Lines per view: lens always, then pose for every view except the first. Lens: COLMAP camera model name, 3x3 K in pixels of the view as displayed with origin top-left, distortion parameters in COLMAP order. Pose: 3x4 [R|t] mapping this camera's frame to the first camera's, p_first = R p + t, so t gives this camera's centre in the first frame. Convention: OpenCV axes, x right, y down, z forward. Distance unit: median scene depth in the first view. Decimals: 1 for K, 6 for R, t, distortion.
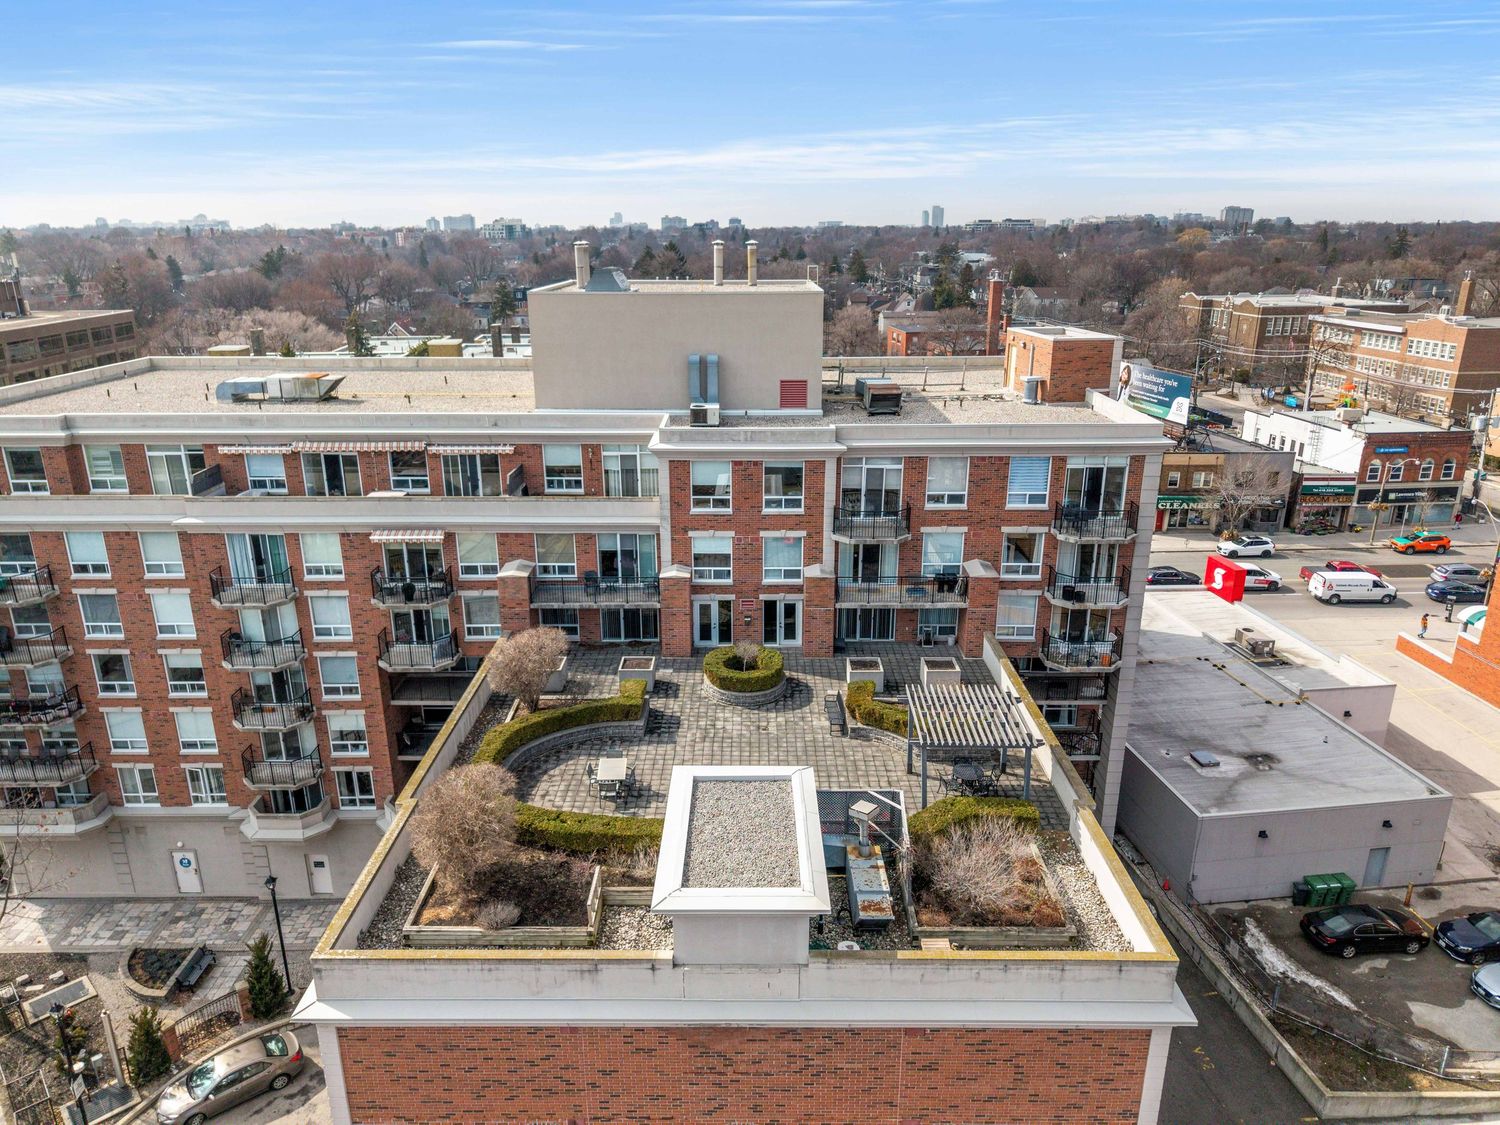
lens RADIAL K [[1001.7, 0, 746.2], [0, 1001.7, 571.3], [0, 0, 1]] dist [0.048198, -0.063360]
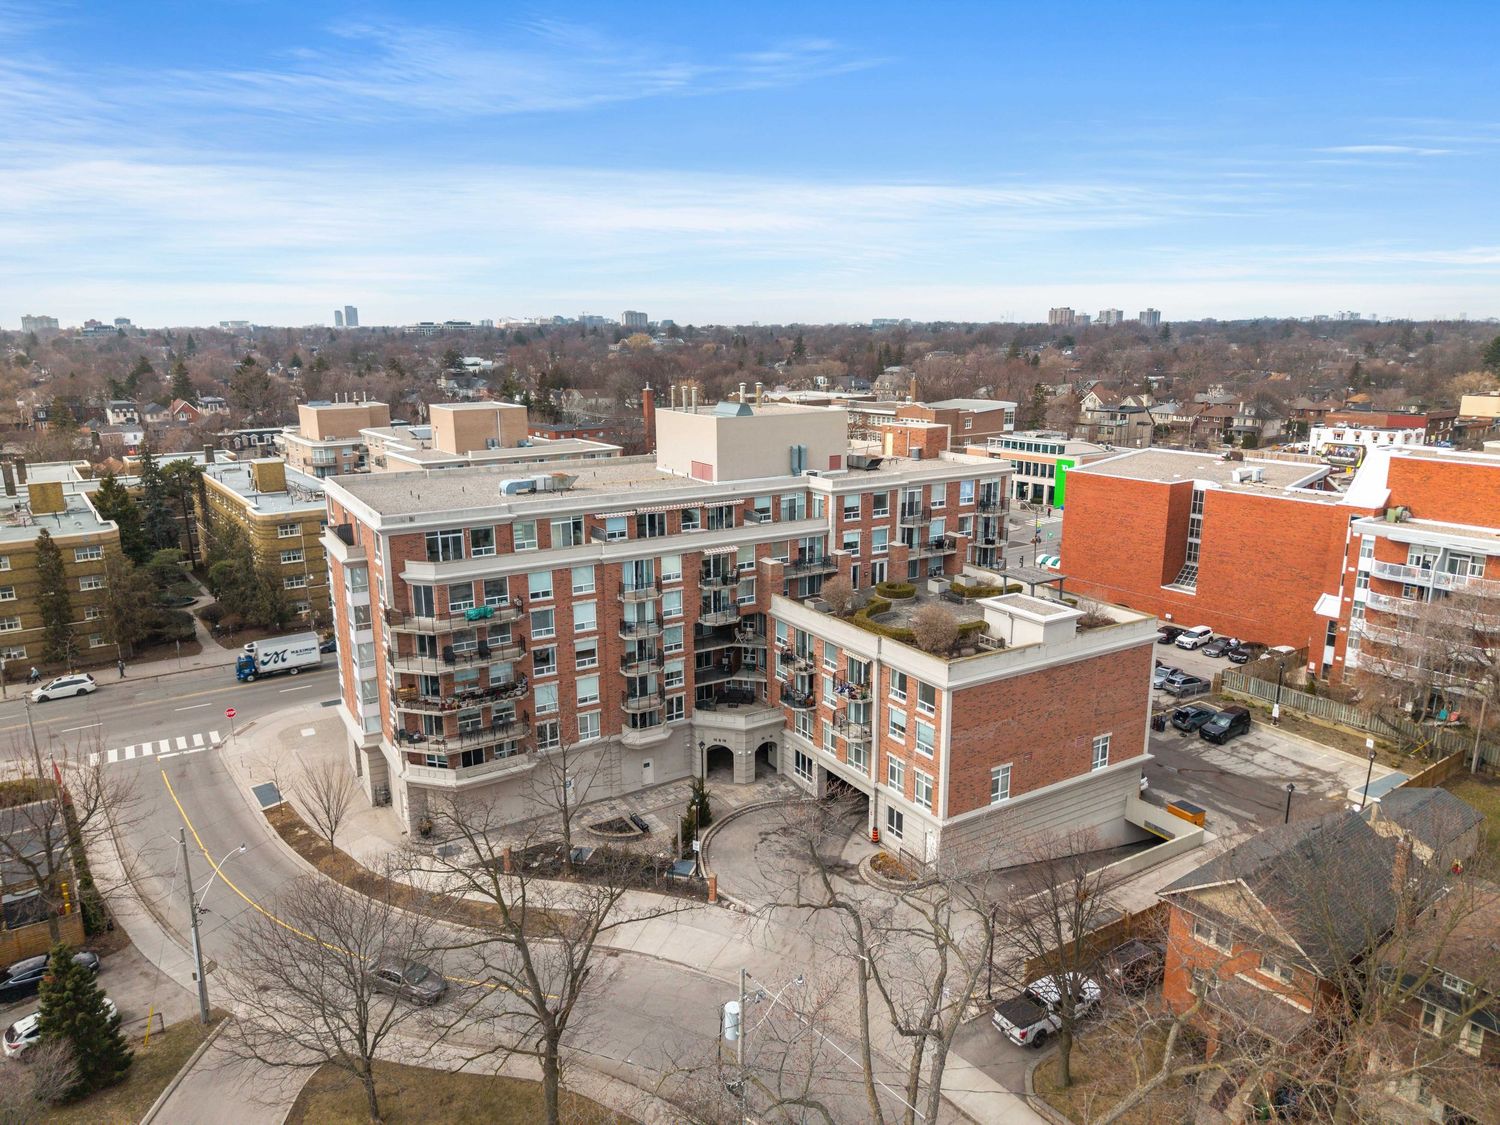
lens RADIAL K [[1001.7, 0, 746.2], [0, 1001.7, 571.3], [0, 0, 1]] dist [0.048198, -0.063360]
pose [[0.851947, -0.124490, 0.508615, -1.192069], [0.169839, 0.984511, -0.043515, 0.088072], [-0.495319, 0.123456, 0.859894, -0.573524]]
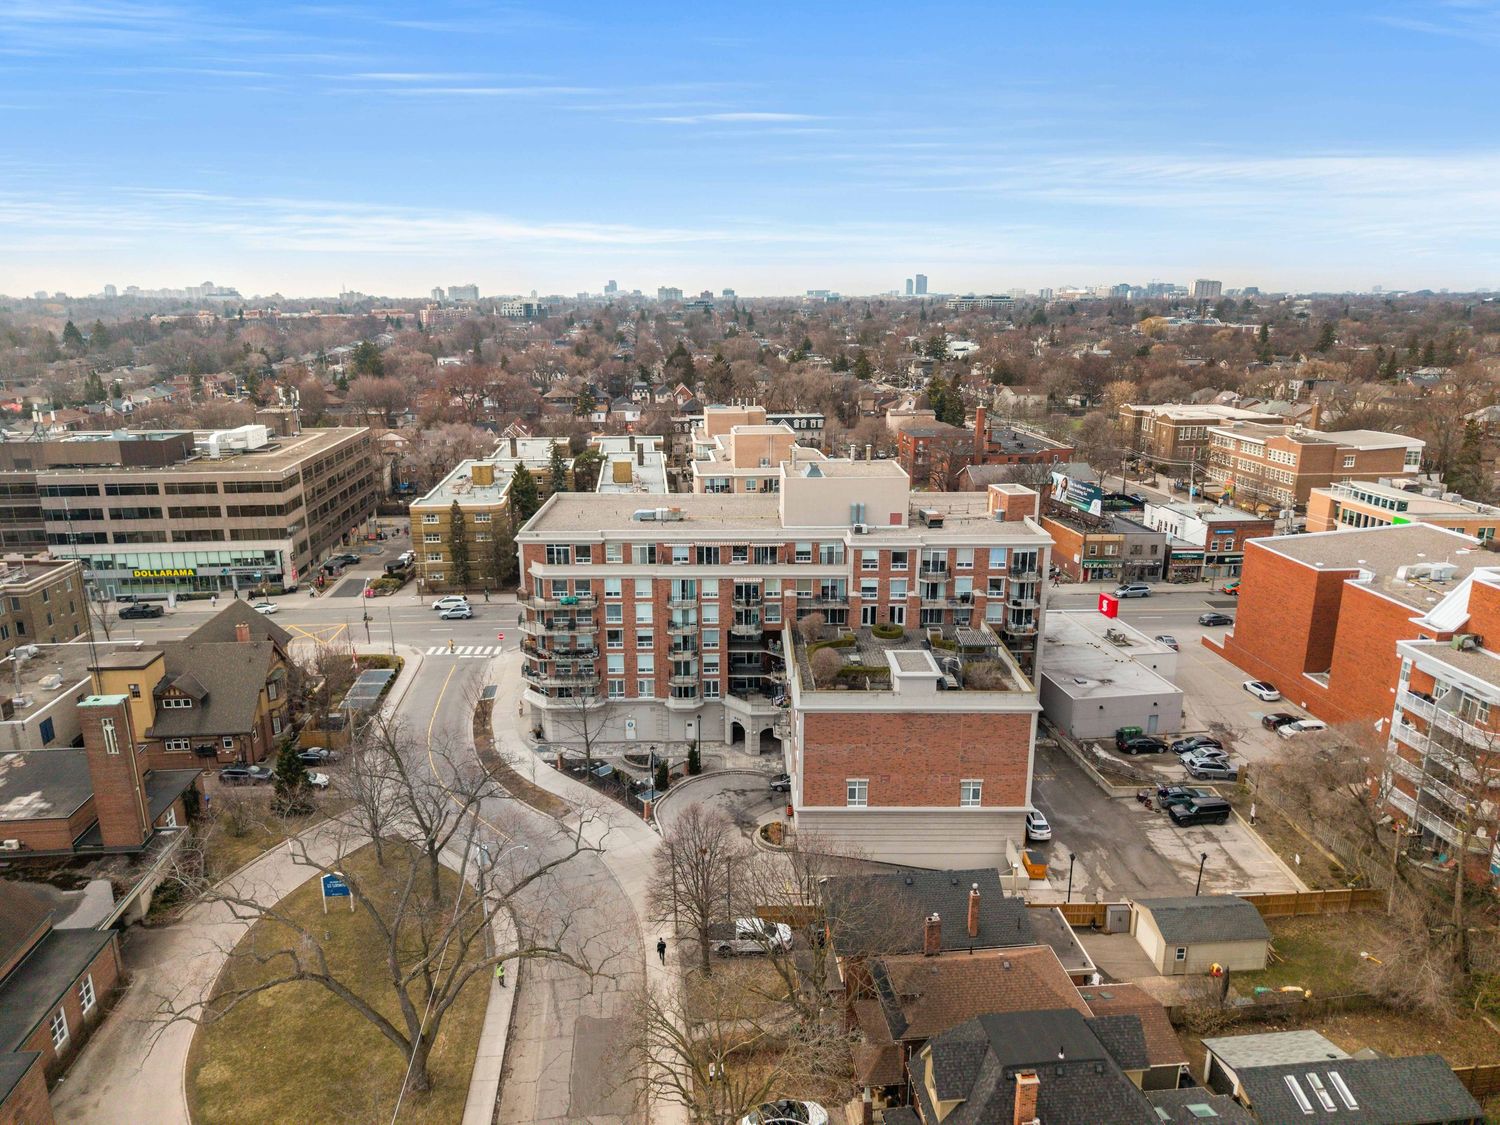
lens RADIAL K [[1004.6, 0, 741.1], [0, 1004.6, 565.3], [0, 0, 1]] dist [0.074274, -0.115442]
pose [[0.999963, -0.001446, 0.008495, -0.361825], [0.001980, 0.998004, -0.063112, 0.082397], [-0.008386, 0.063126, 0.997970, -1.431079]]
